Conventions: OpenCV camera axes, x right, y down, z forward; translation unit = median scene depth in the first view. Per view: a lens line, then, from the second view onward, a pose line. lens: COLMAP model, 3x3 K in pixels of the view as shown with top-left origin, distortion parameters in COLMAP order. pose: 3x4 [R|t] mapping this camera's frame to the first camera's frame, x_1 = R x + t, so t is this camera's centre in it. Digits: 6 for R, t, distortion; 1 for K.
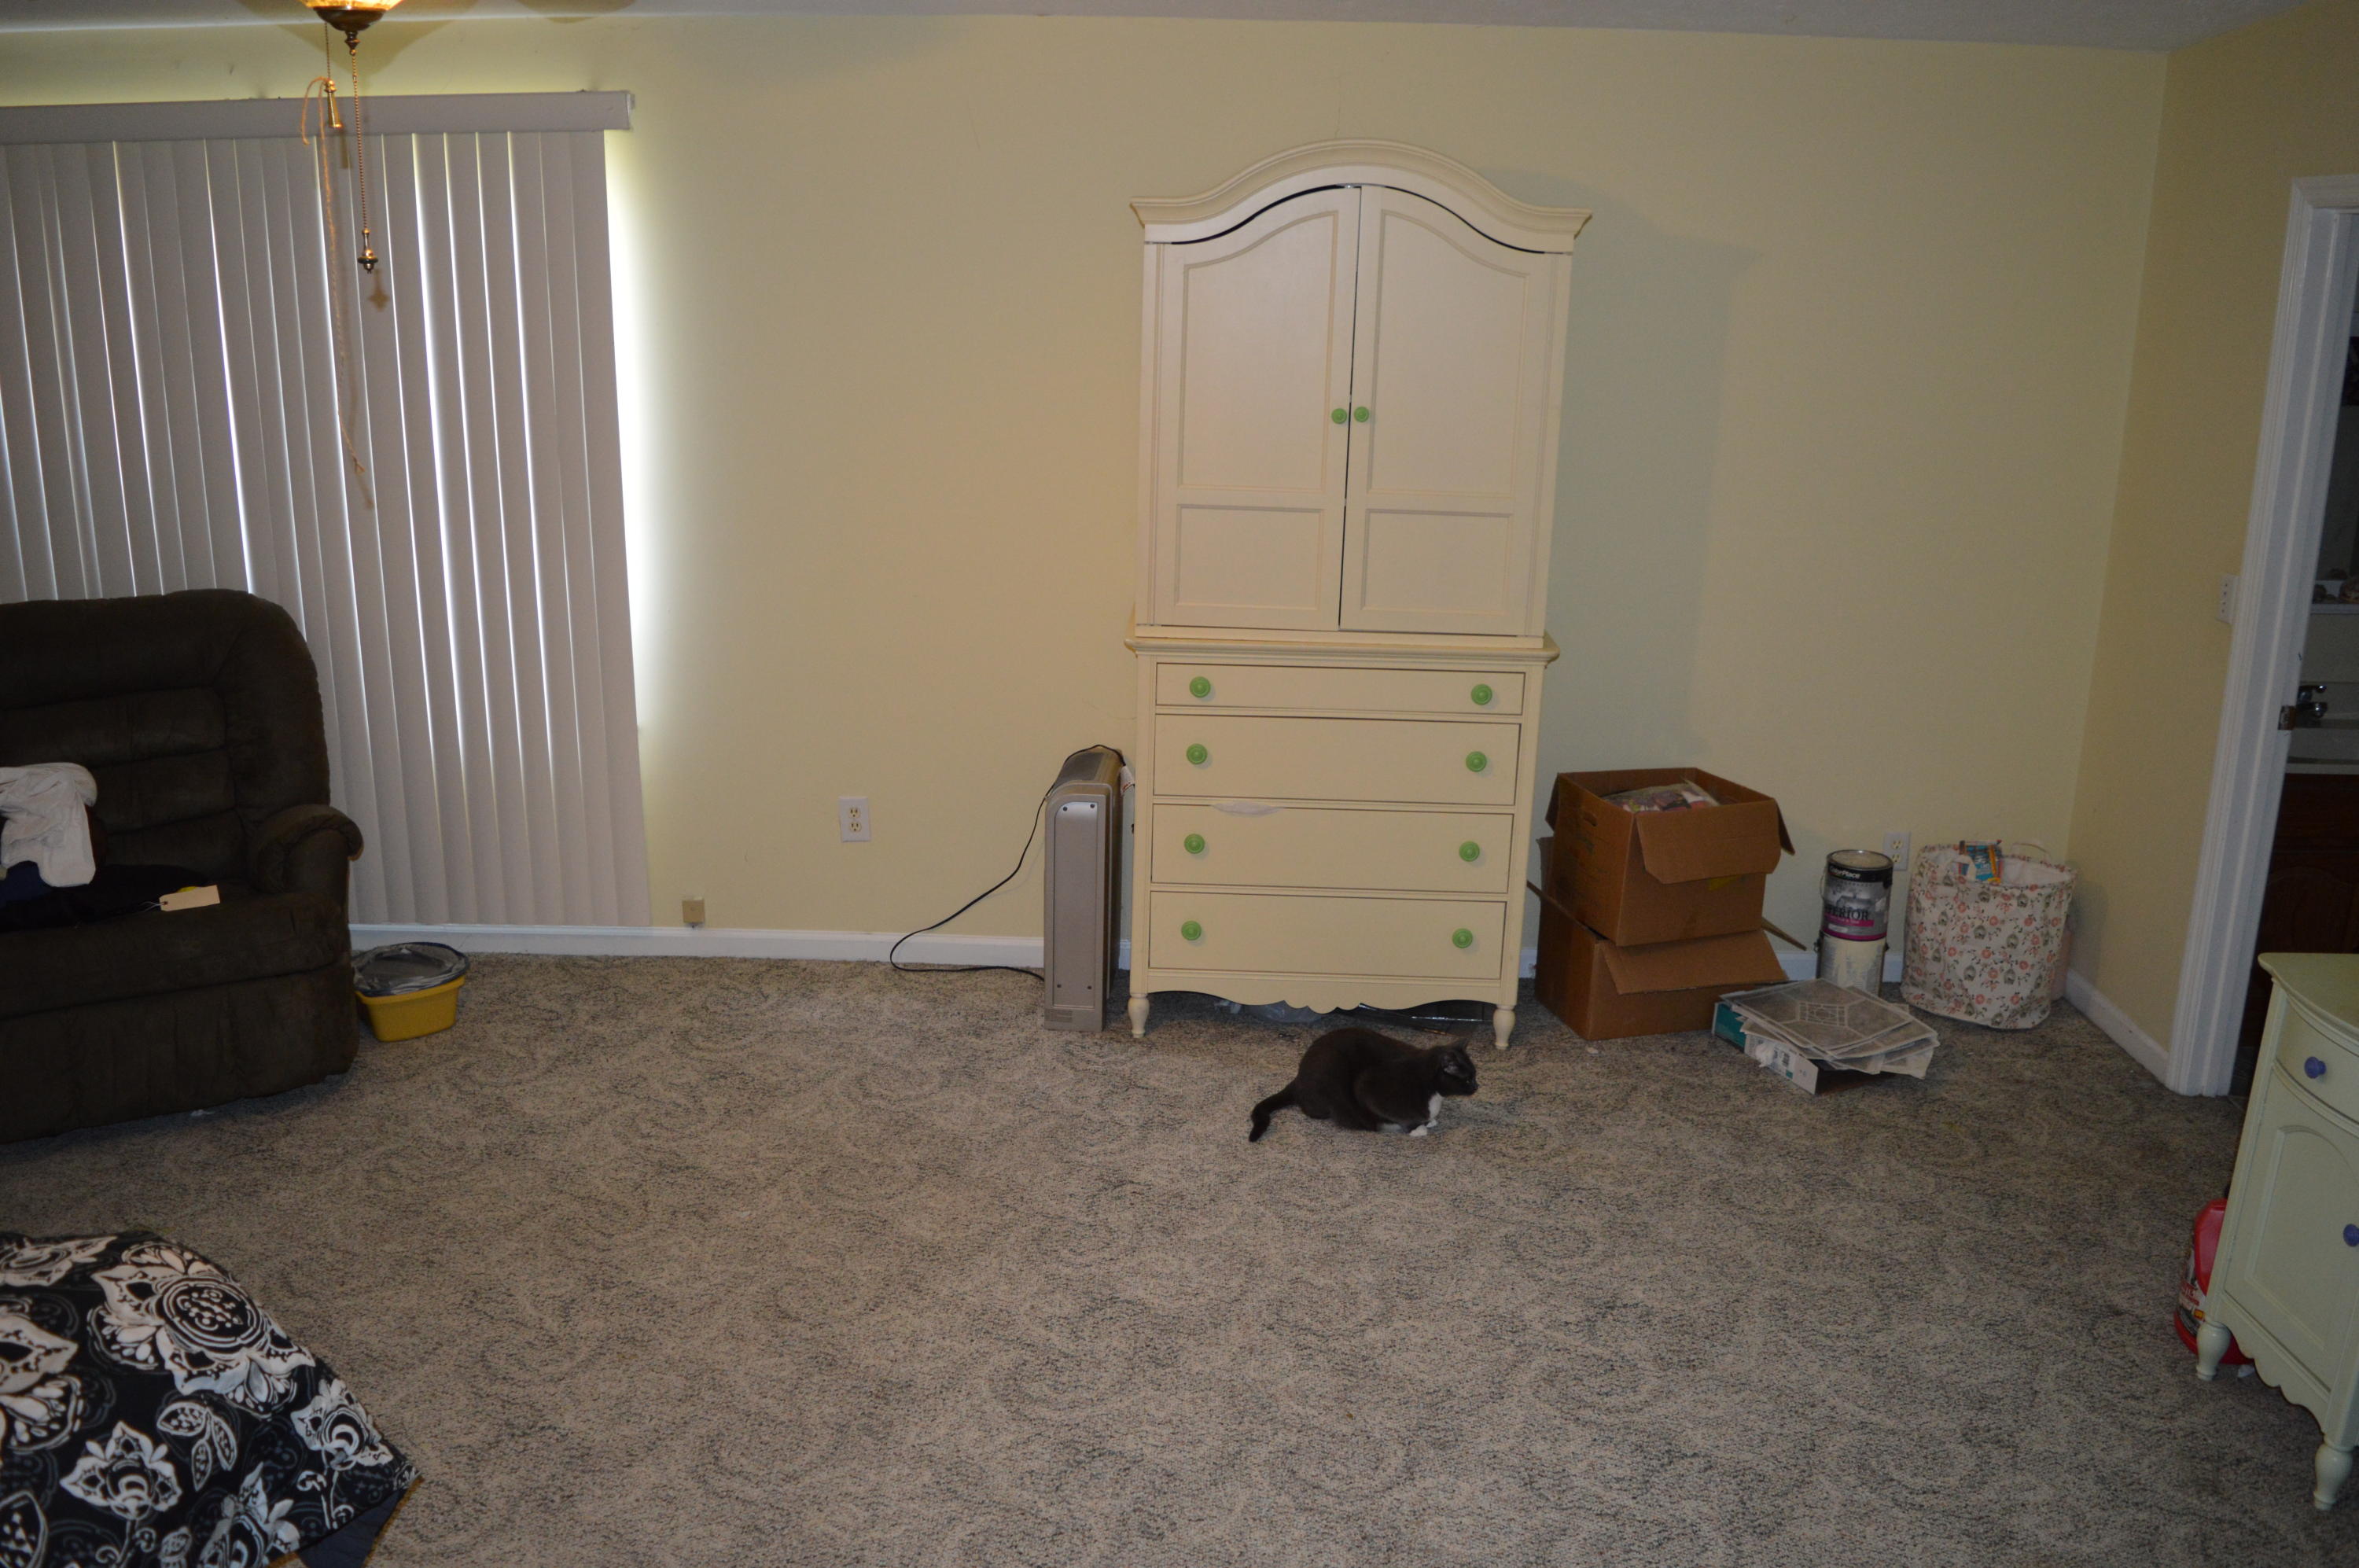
lens RADIAL K [[1879.8, 0, 1171.5], [0, 1879.8, 774.2], [0, 0, 1]] dist [-0.097499, 0.025730]
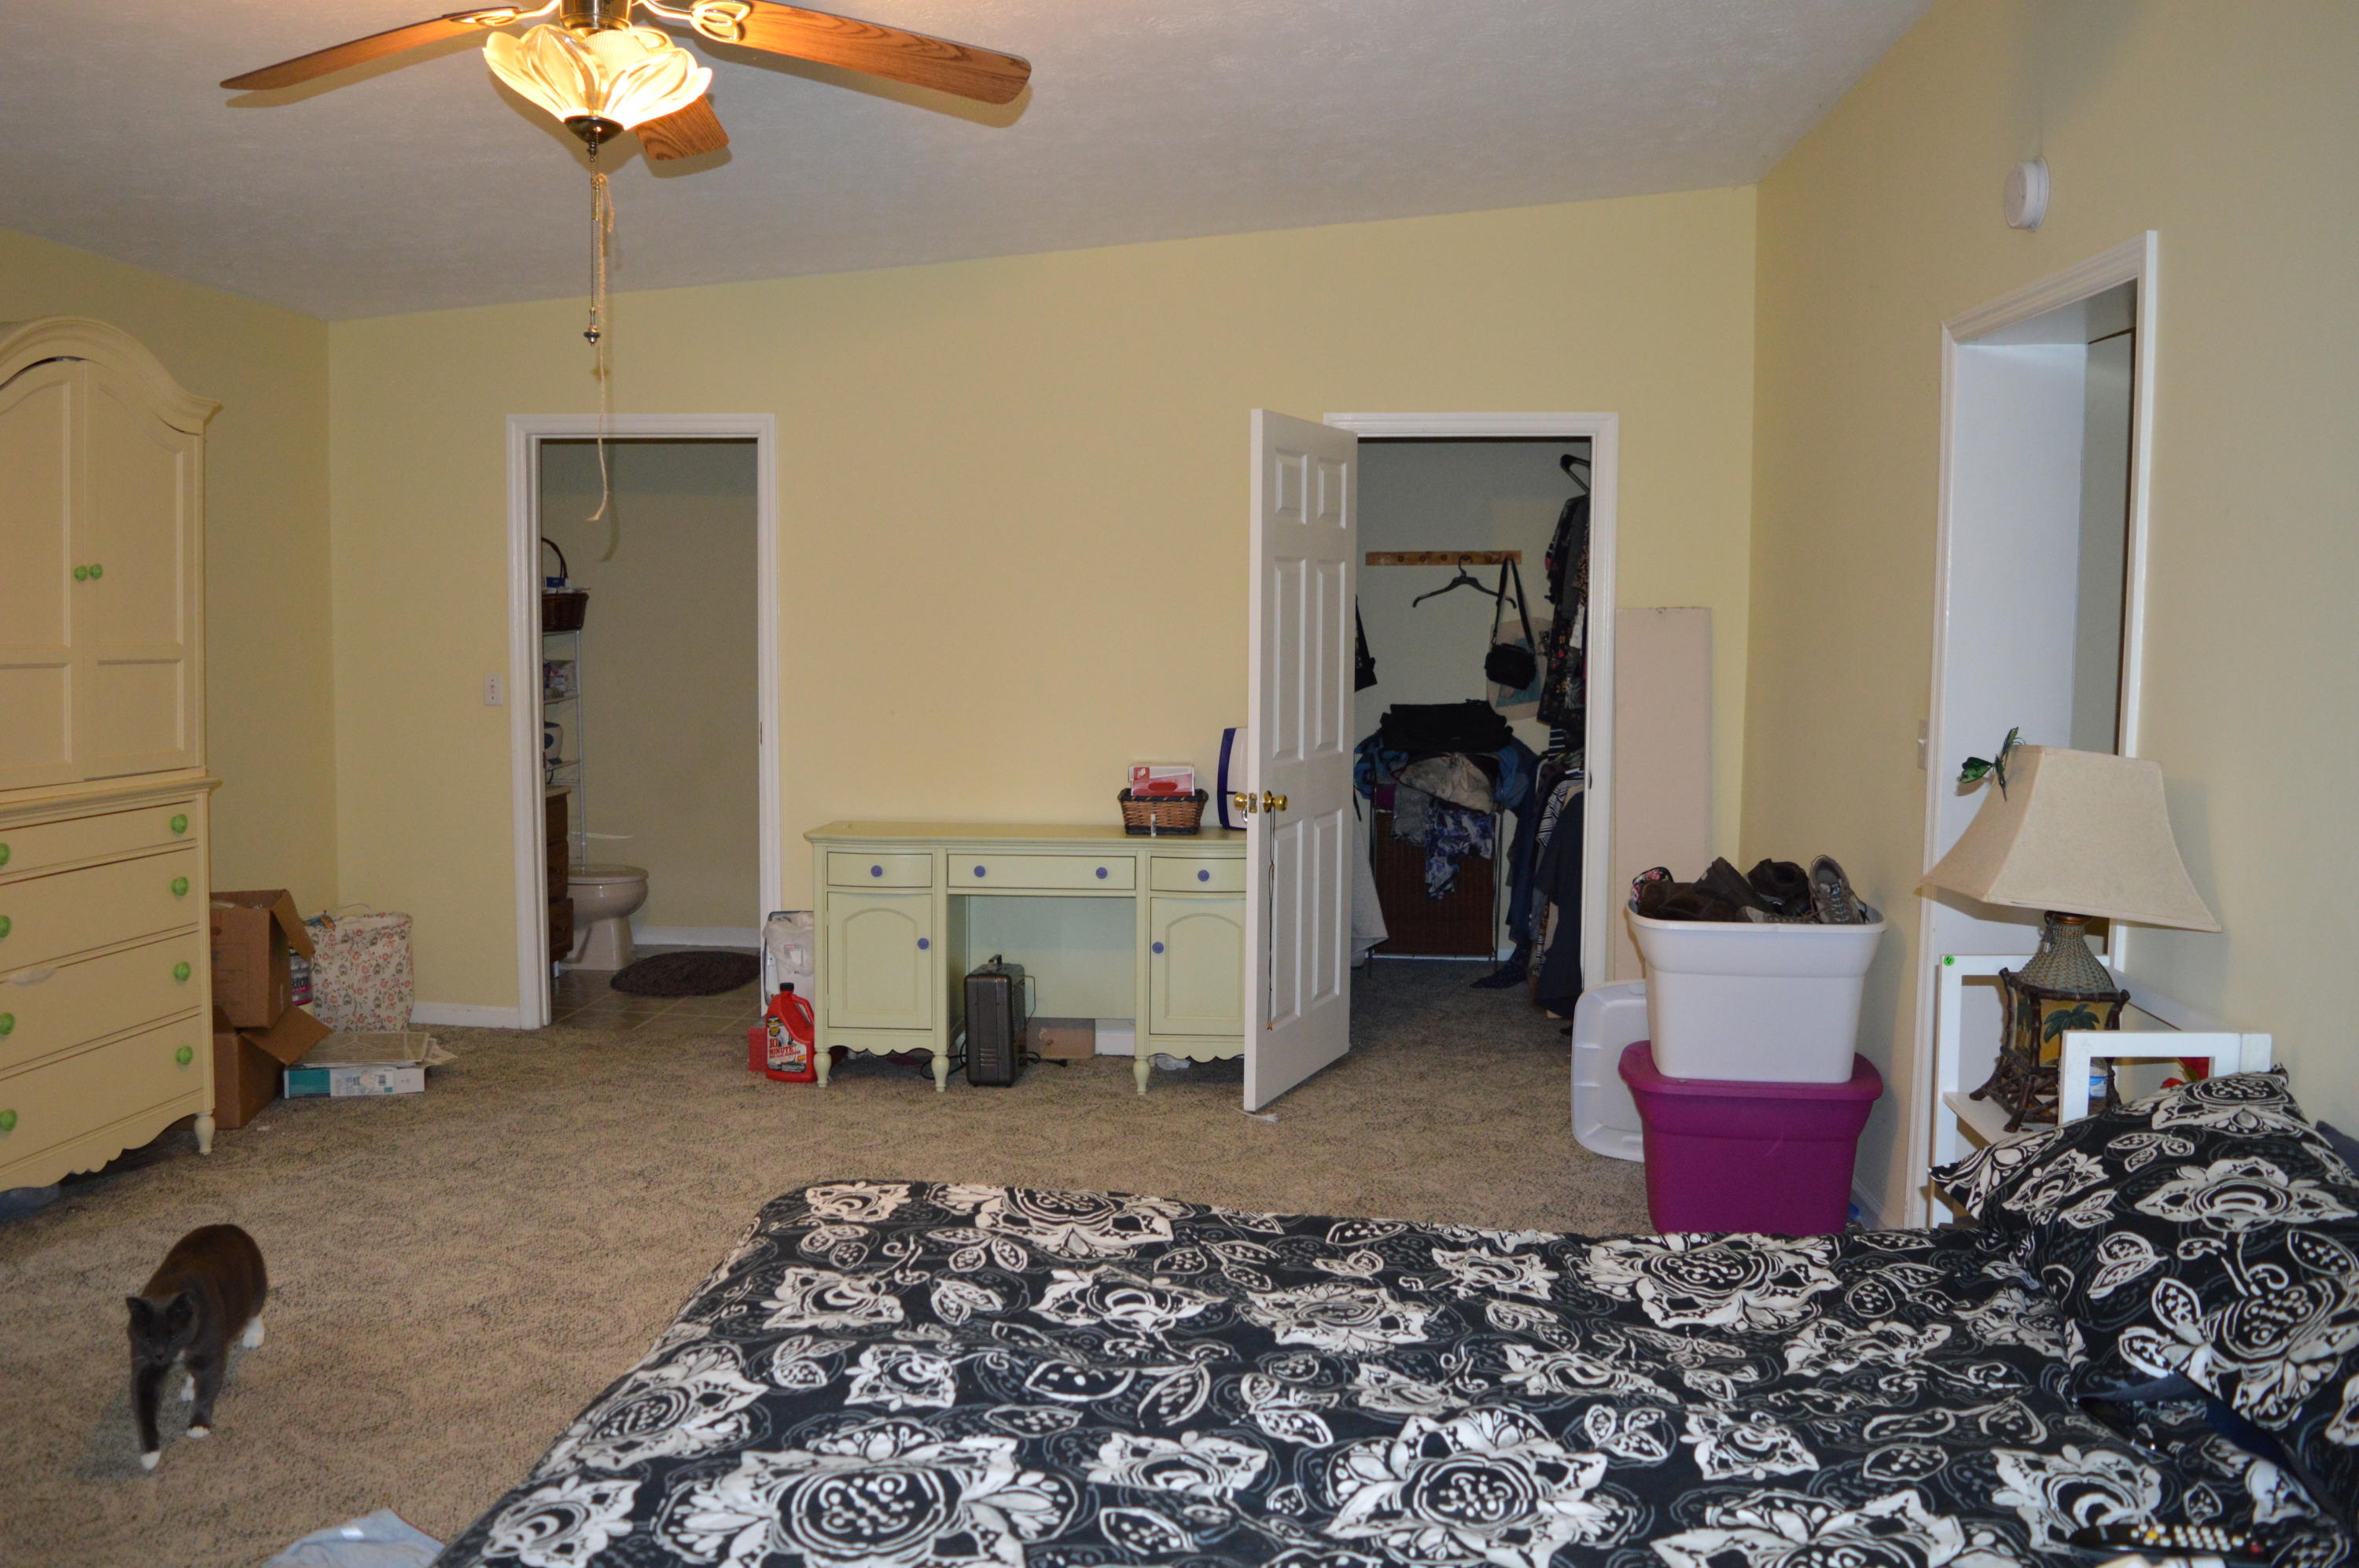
lens RADIAL K [[1879.8, 0, 1185.9], [0, 1879.8, 781.3], [0, 0, 1]] dist [-0.097499, 0.025730]
pose [[0.054615, -0.098617, 0.993626, -0.921025], [0.249429, 0.964910, 0.082057, -0.007655], [-0.966852, 0.243358, 0.077296, 0.357753]]
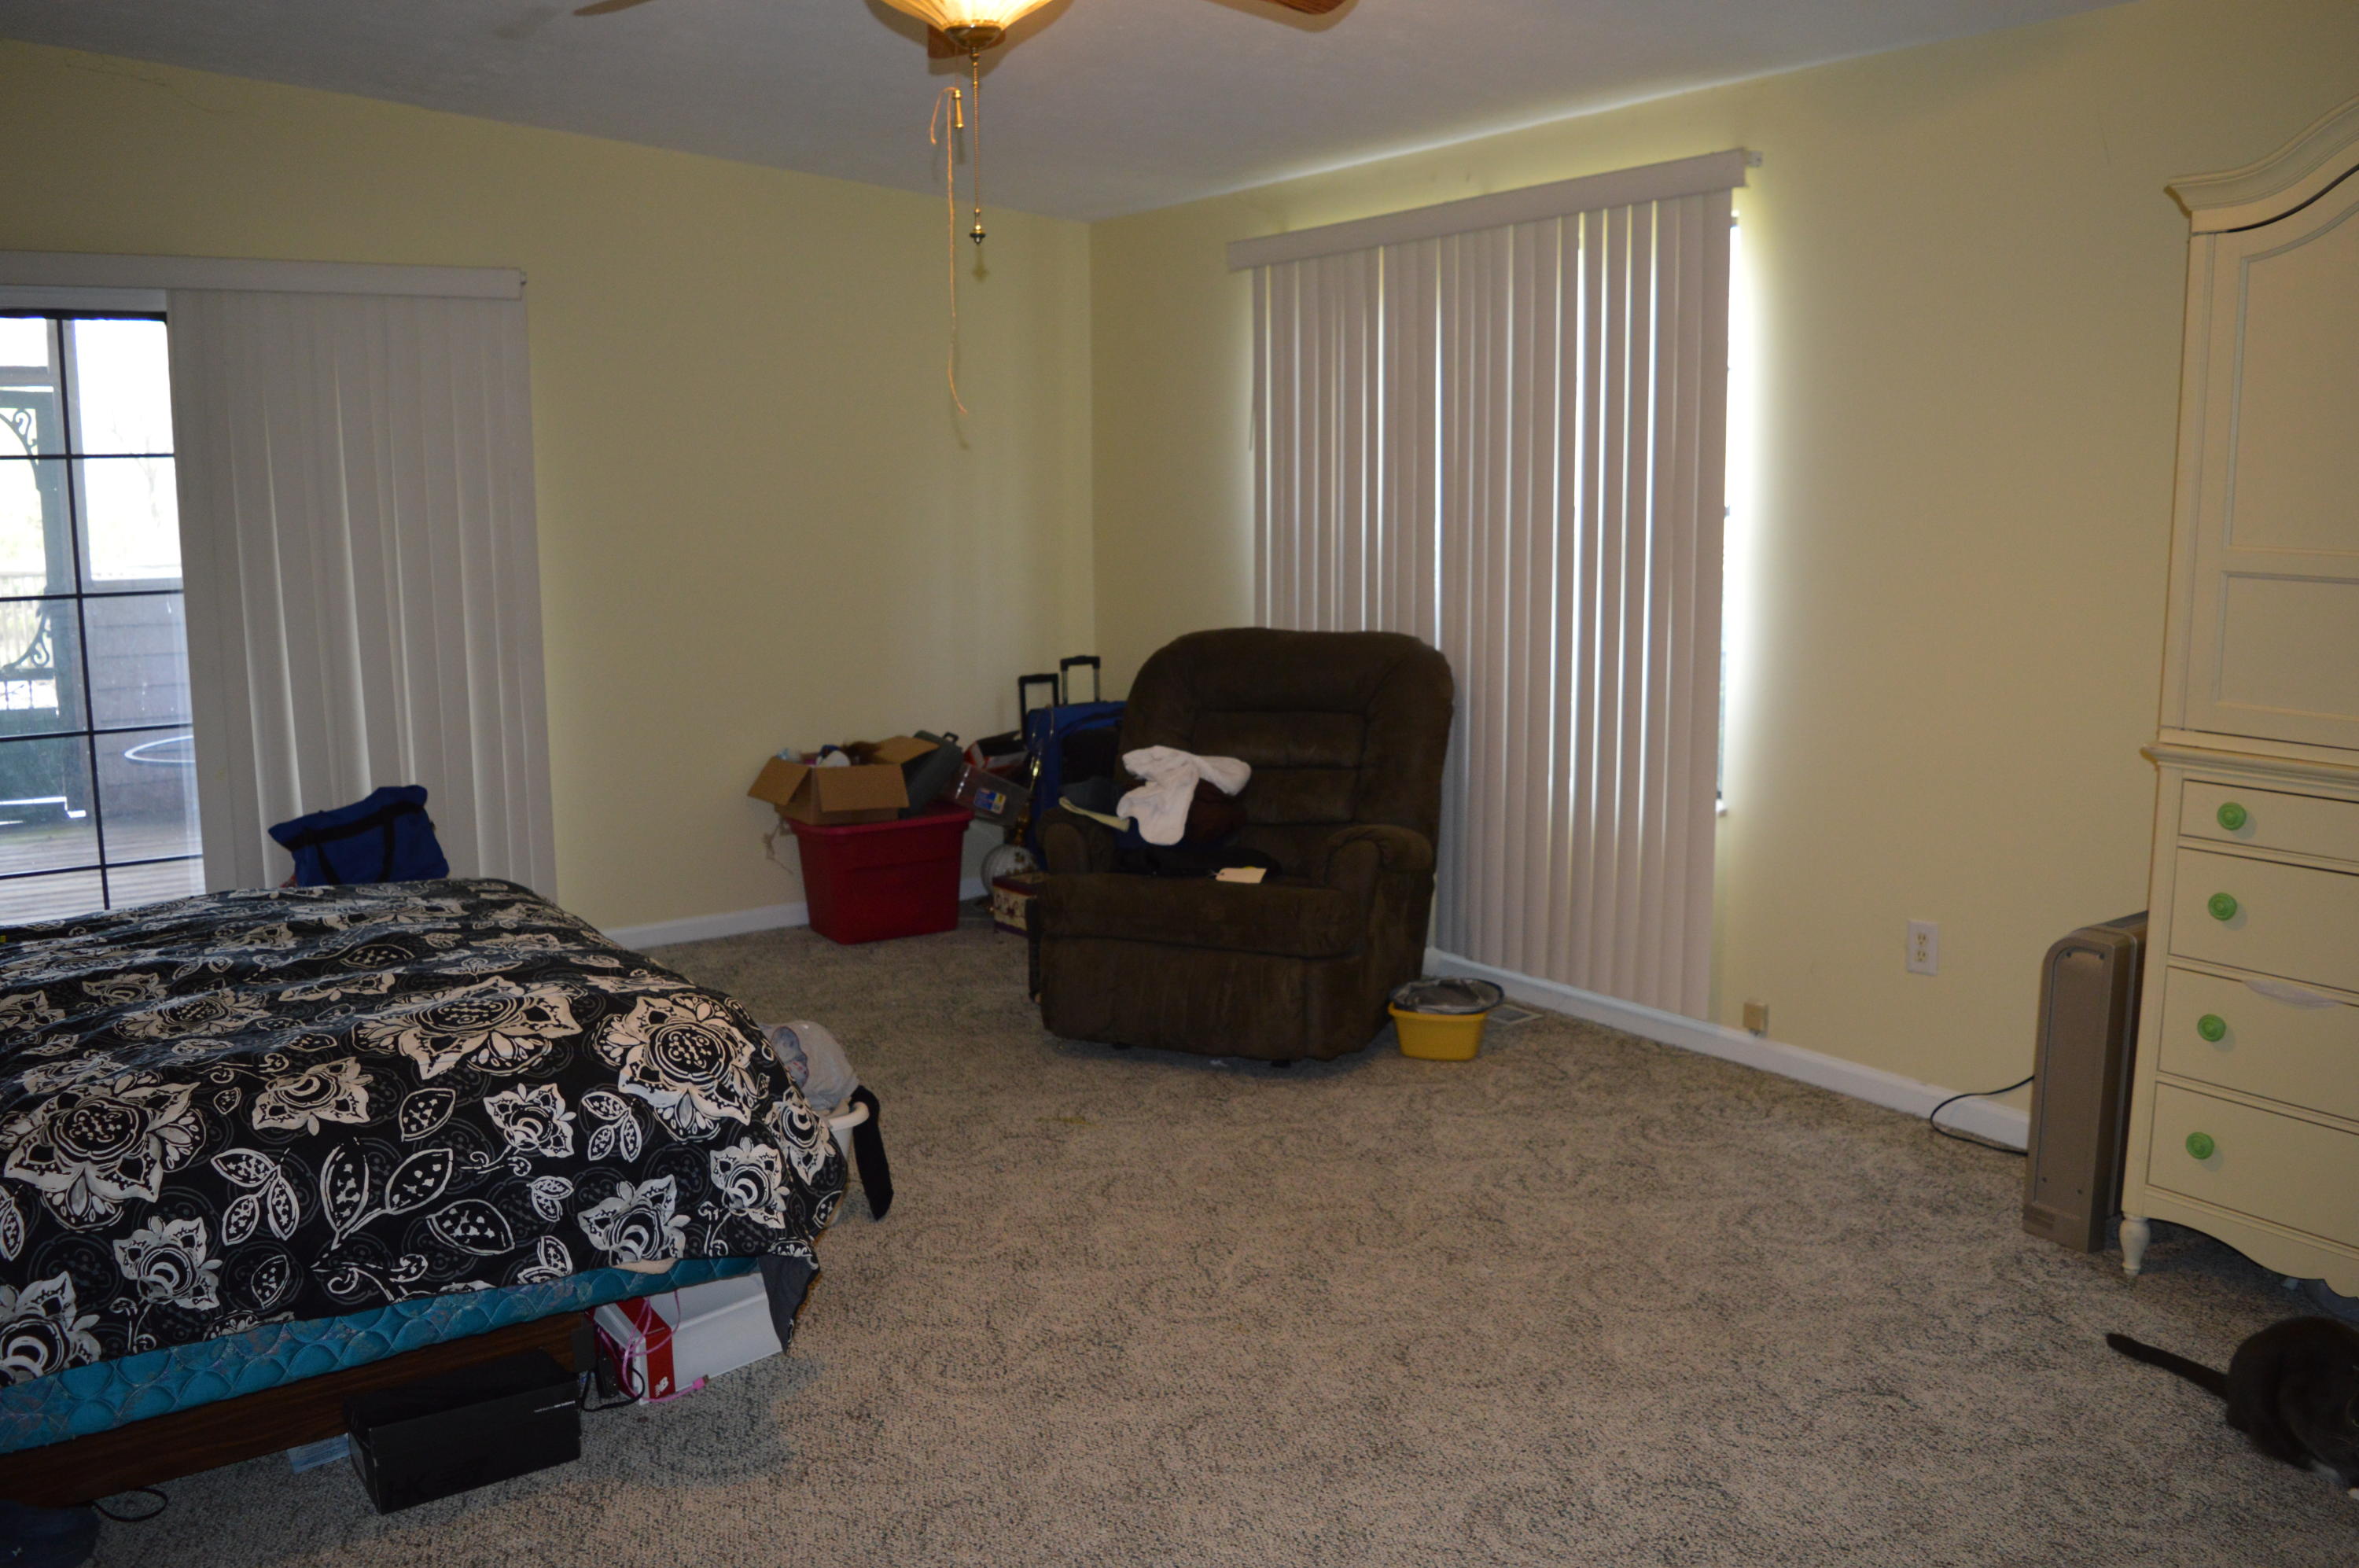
lens RADIAL K [[1879.8, 0, 1173.8], [0, 1879.8, 775.4], [0, 0, 1]] dist [-0.097499, 0.025730]
pose [[0.587936, 0.103185, -0.802299, 0.365712], [-0.196418, 0.980358, -0.017852, 0.035054], [0.784698, 0.168082, 0.596655, 0.245589]]
